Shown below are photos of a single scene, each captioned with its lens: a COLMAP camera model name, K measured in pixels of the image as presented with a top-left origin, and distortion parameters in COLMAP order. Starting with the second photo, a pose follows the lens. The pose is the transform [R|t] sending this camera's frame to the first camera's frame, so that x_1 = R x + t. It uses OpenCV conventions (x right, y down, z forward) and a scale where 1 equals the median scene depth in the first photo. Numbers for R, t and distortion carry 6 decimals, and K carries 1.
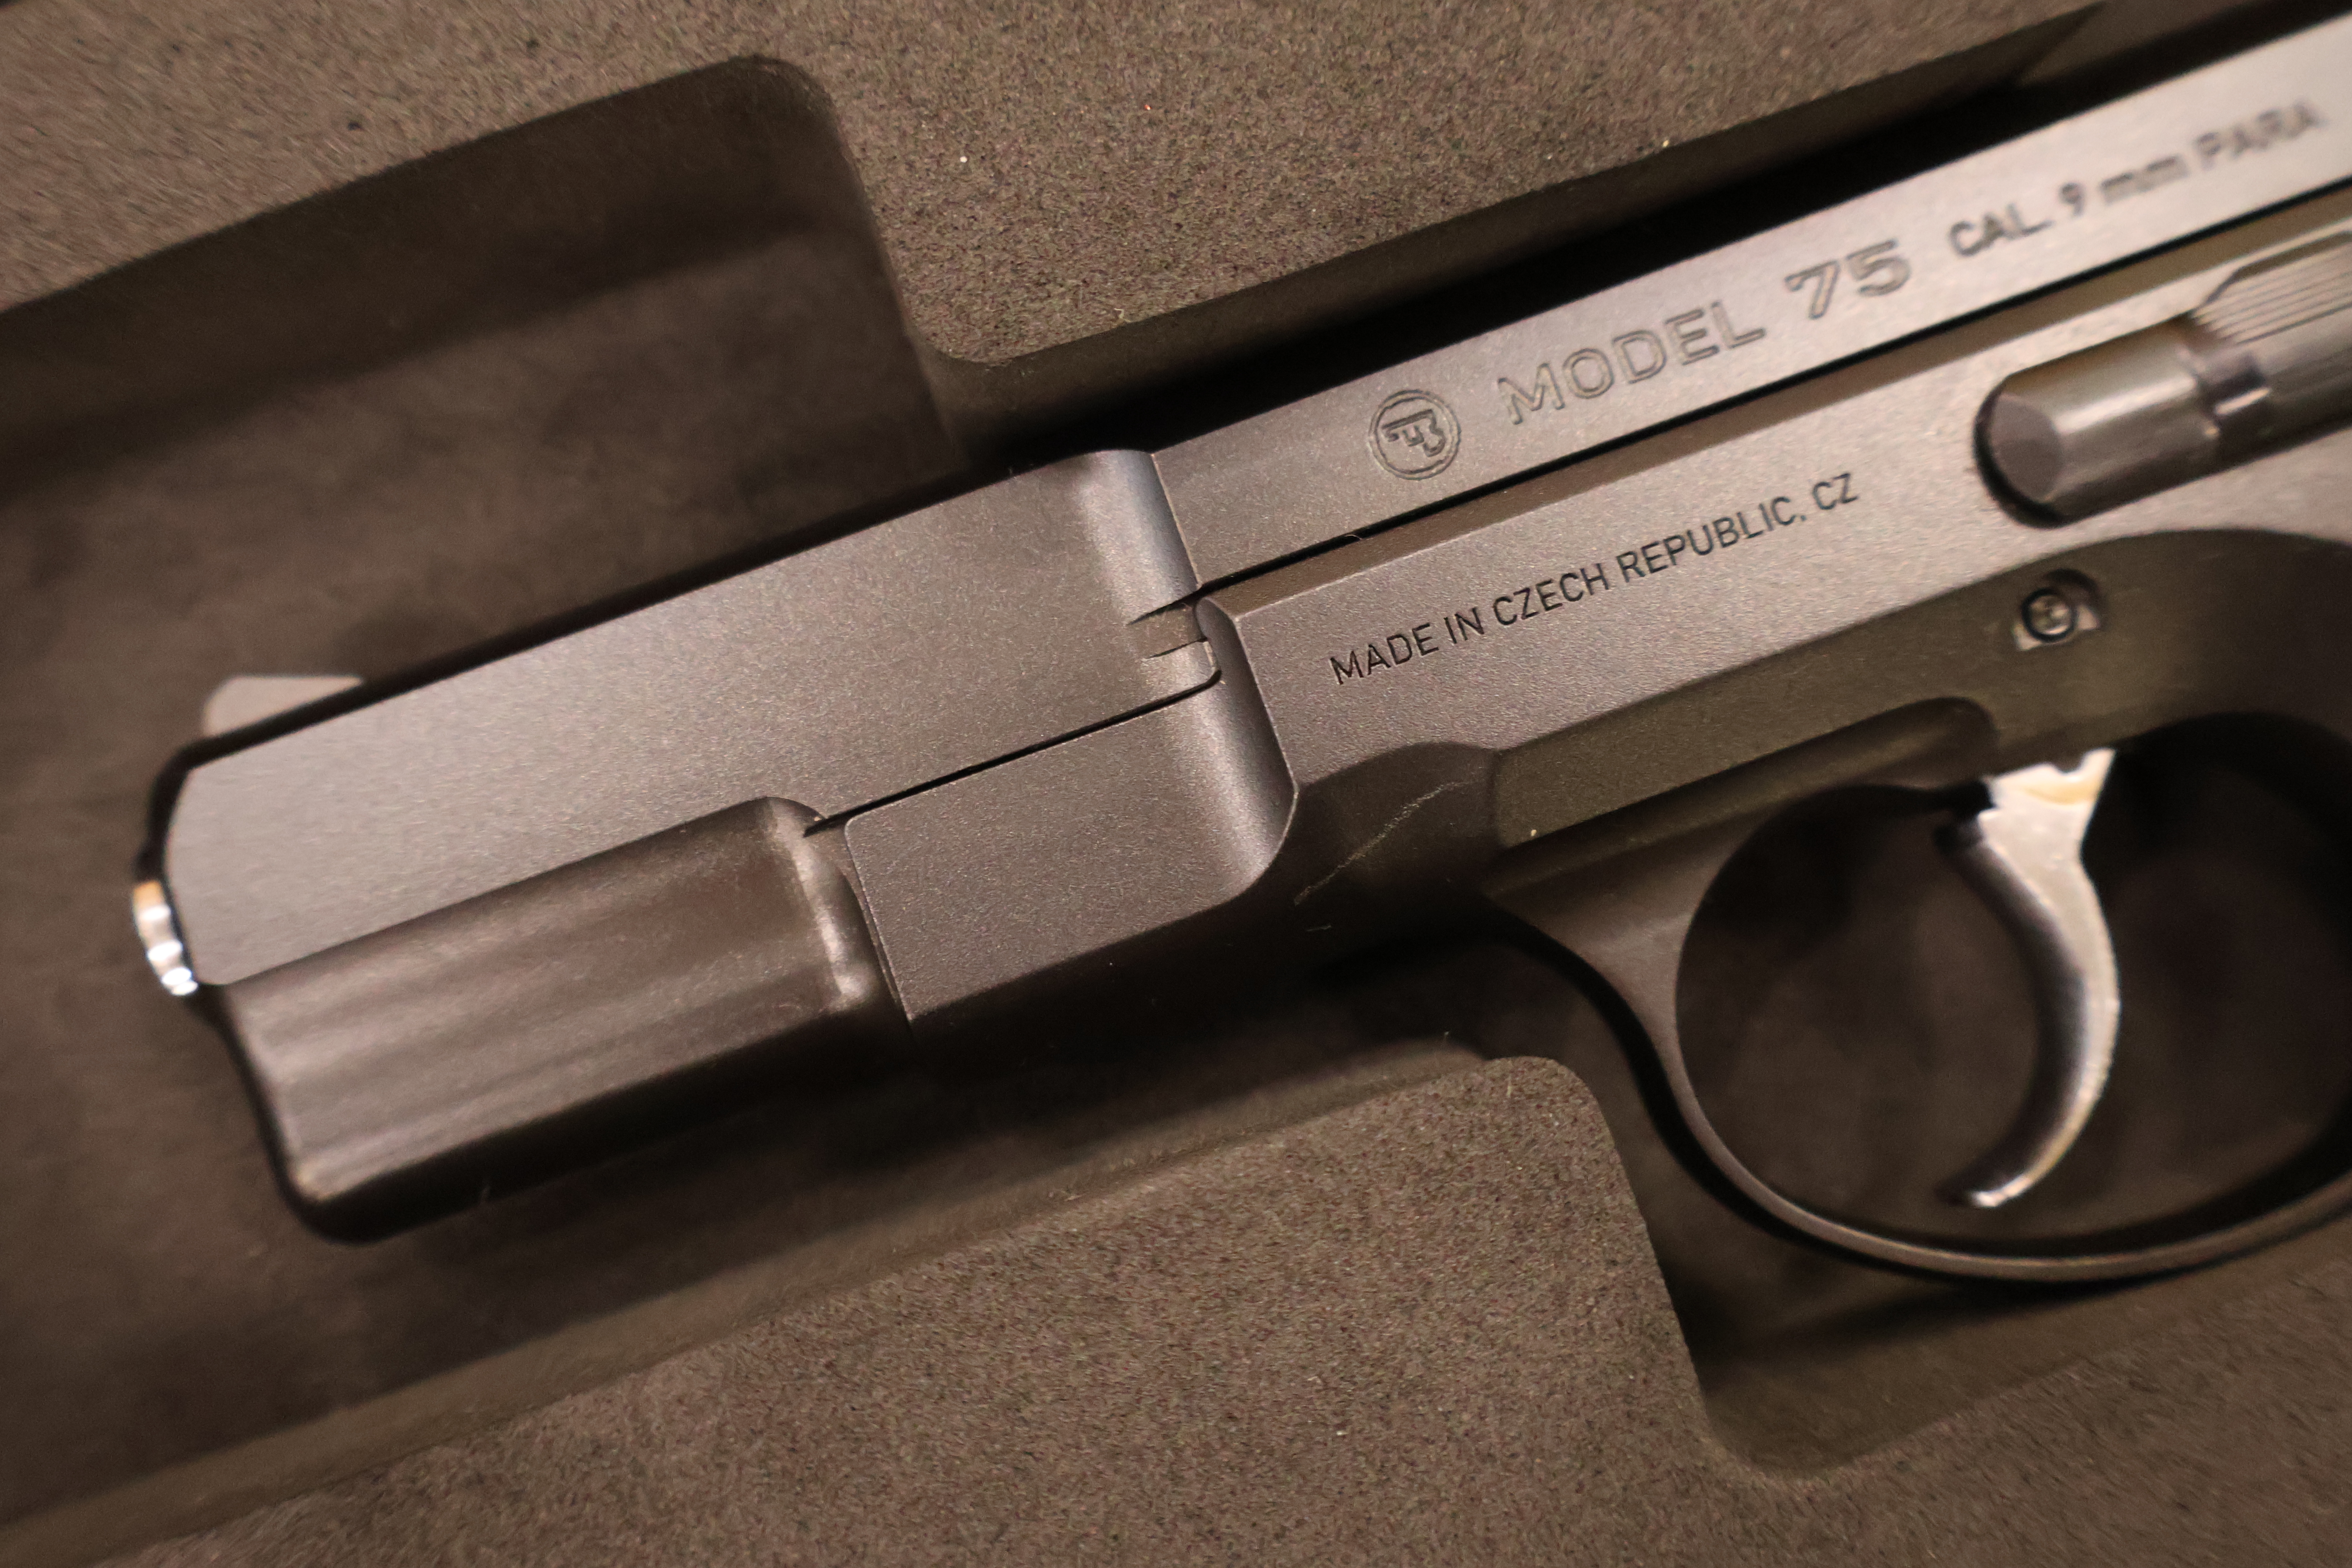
lens RADIAL K [[2054.3, 0, 1176.0], [0, 2054.3, 784.0], [0, 0, 1]] dist [-0.004331, -0.017931]
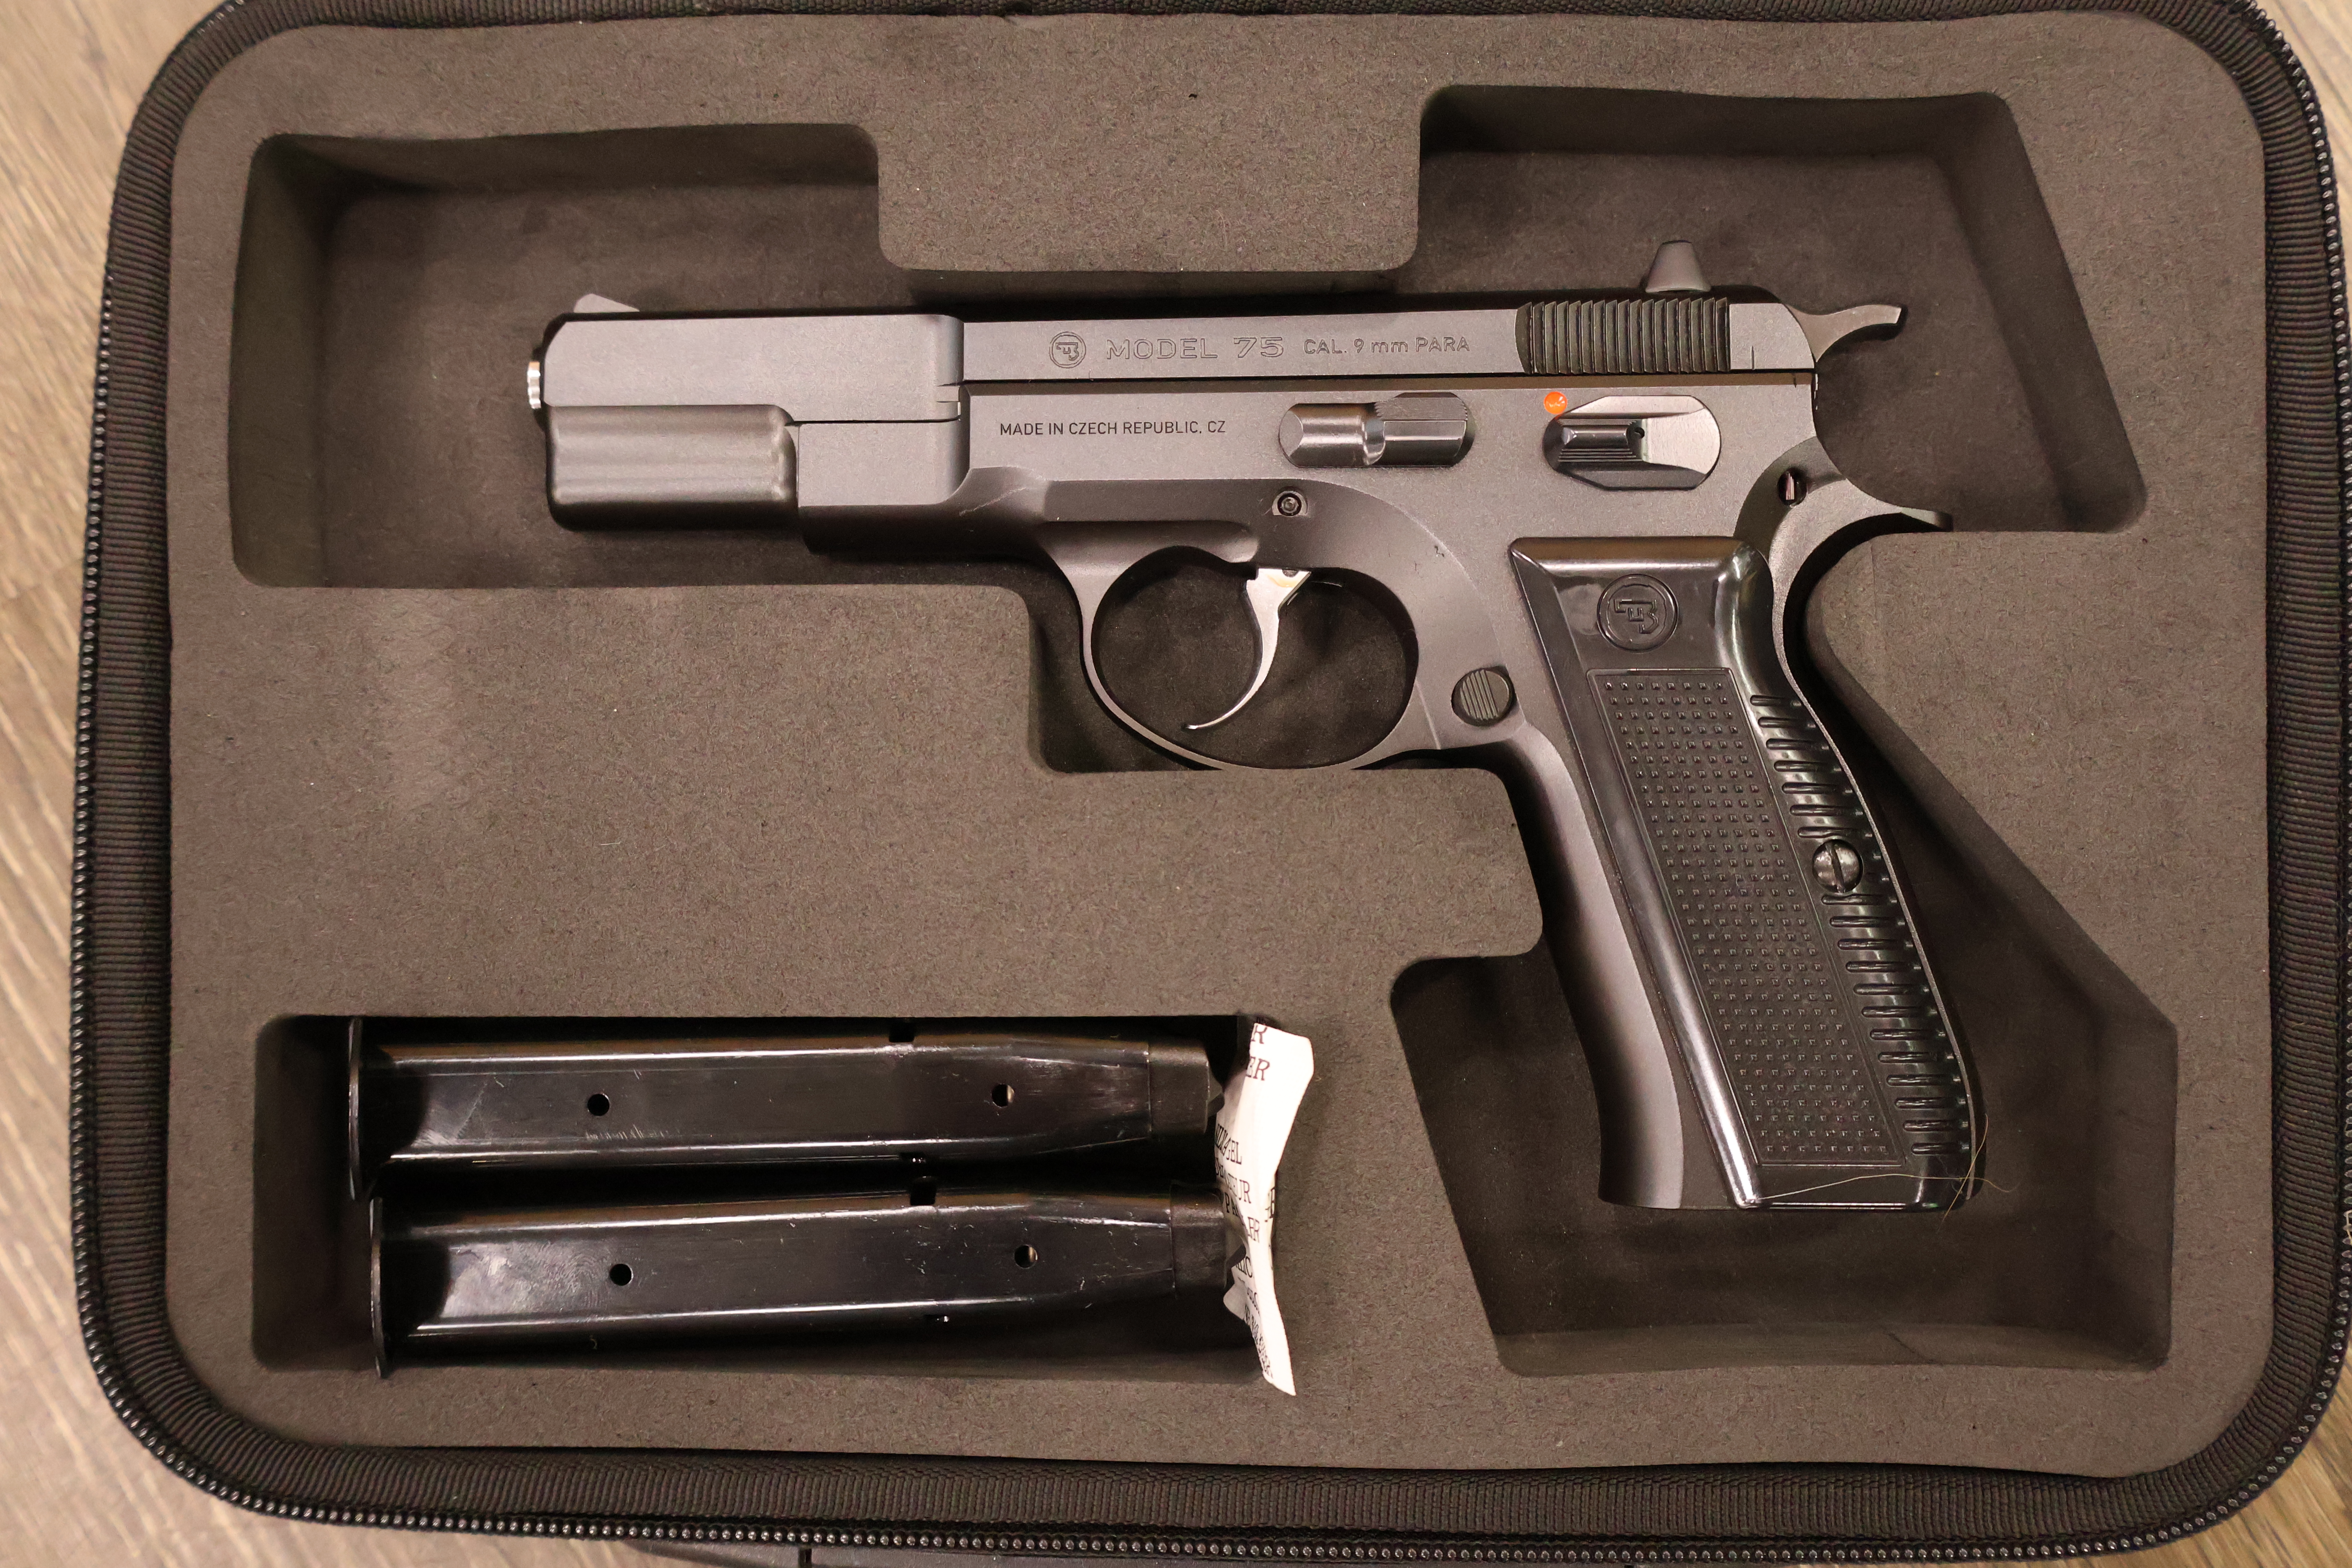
lens RADIAL K [[1860.6, 0, 1176.0], [0, 1860.6, 784.0], [0, 0, 1]] dist [-0.041026, 0.003969]
pose [[0.942423, 0.331356, -0.045196, 0.548075], [-0.328108, 0.942283, 0.066697, 0.136609], [0.064688, -0.048028, 0.996749, -1.316858]]
